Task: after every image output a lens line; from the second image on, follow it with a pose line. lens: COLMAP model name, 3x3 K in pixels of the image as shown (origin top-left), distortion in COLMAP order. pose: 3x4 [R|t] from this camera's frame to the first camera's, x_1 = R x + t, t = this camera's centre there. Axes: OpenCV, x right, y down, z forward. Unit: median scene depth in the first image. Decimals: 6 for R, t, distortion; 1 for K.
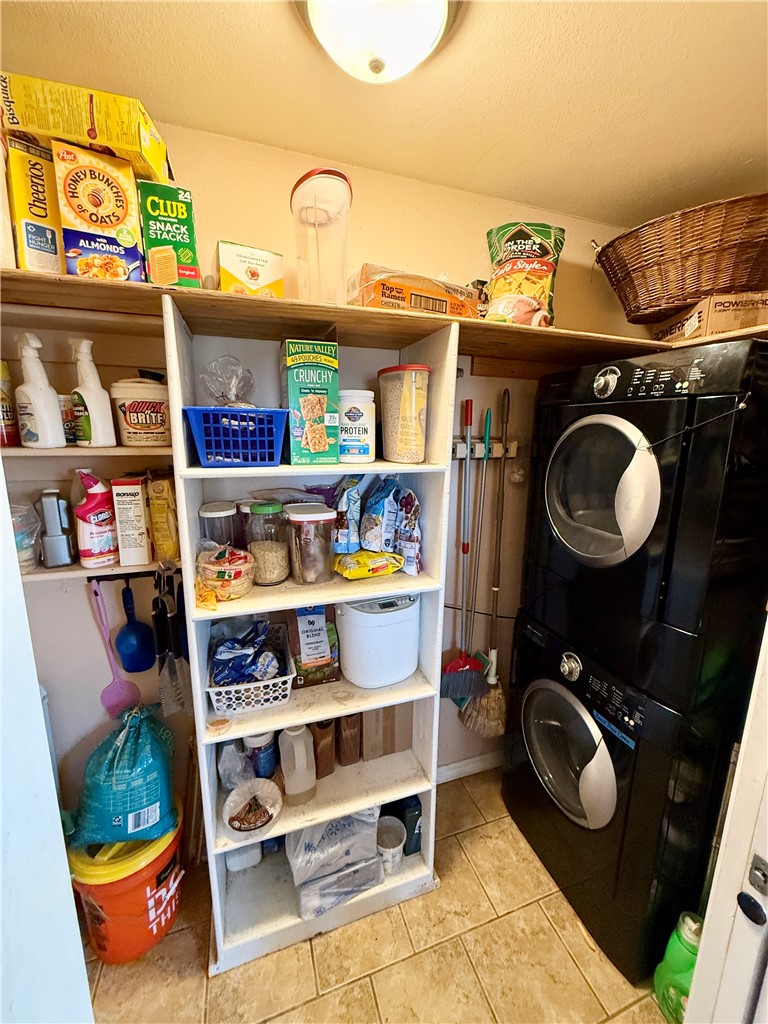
lens RADIAL K [[407.3, 0, 384.0], [0, 407.3, 512.0], [0, 0, 1]] dist [-0.000922, -0.000130]
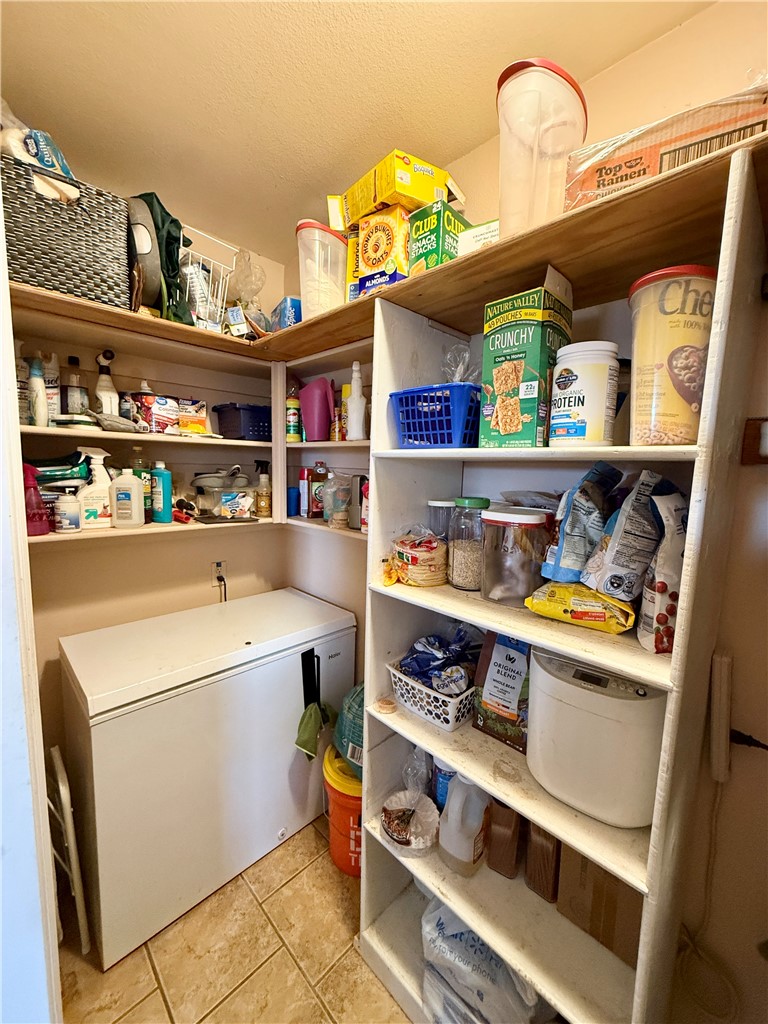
lens RADIAL K [[407.3, 0, 384.0], [0, 407.3, 512.0], [0, 0, 1]] dist [-0.000922, -0.000130]
pose [[0.438589, 0.102889, -0.892778, 0.458813], [-0.197936, 0.980089, 0.015712, 0.037631], [0.876619, 0.169822, 0.450222, 0.464859]]
